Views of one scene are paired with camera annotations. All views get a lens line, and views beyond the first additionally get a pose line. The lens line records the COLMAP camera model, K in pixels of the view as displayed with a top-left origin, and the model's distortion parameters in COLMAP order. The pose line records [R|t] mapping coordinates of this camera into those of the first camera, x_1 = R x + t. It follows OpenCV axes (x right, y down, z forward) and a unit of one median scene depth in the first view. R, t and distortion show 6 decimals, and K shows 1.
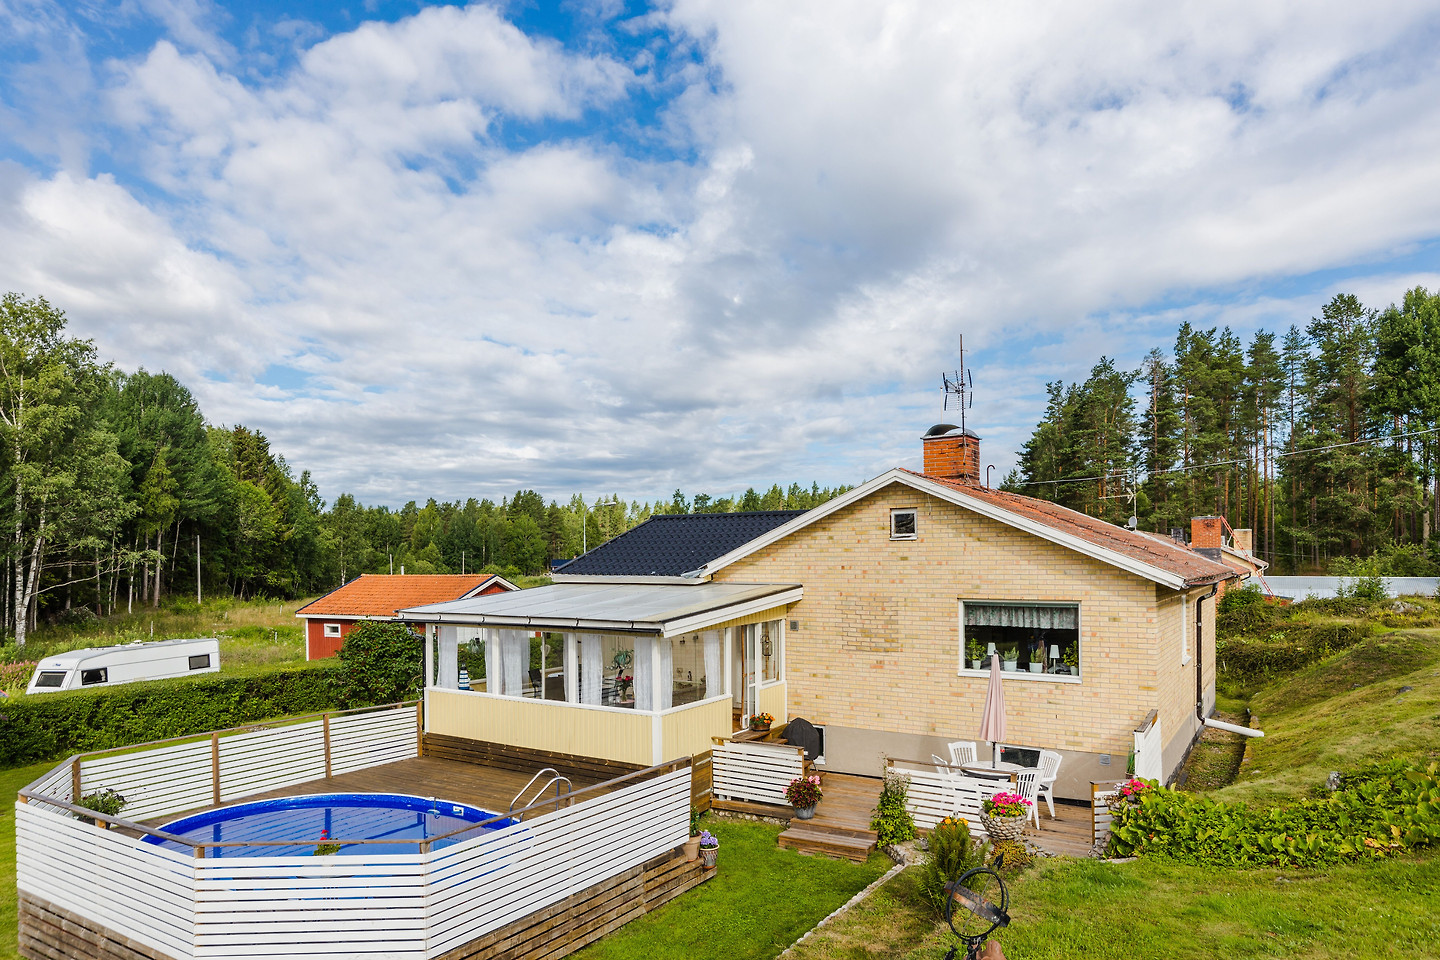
lens RADIAL K [[927.4, 0, 720.0], [0, 927.4, 480.0], [0, 0, 1]] dist [-0.002225, -0.000913]
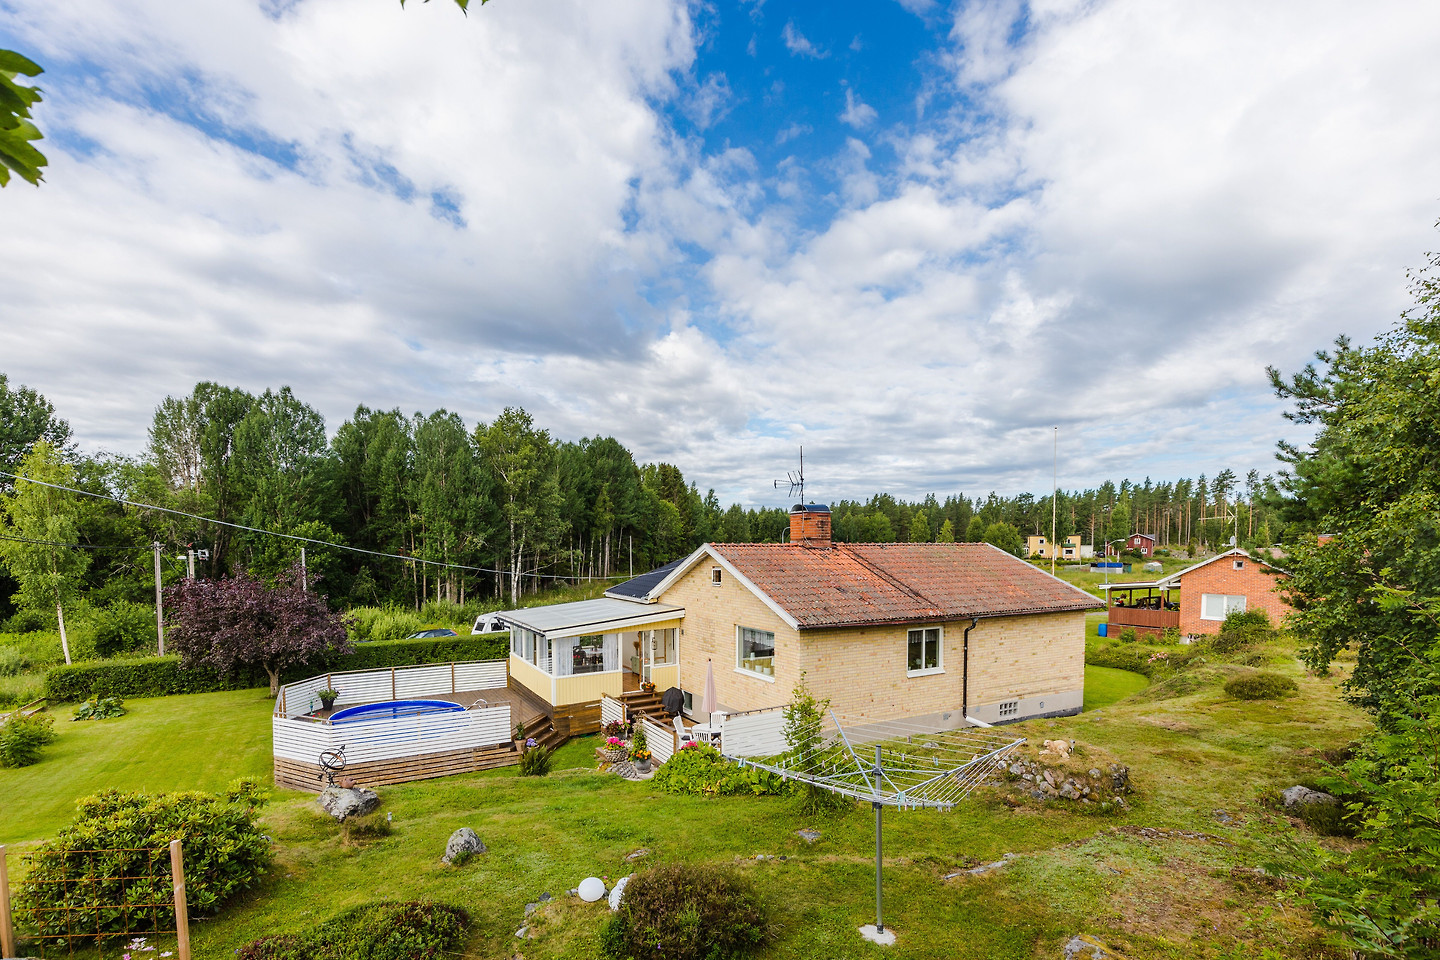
lens RADIAL K [[710.8, 0, 719.3], [0, 710.8, 512.6], [0, 0, 1]] dist [0.023519, -0.000053]
pose [[0.881799, -0.014468, -0.471404, 0.252101], [0.037037, 0.998567, 0.038633, -0.036418], [0.470169, -0.051526, 0.881071, -0.034649]]
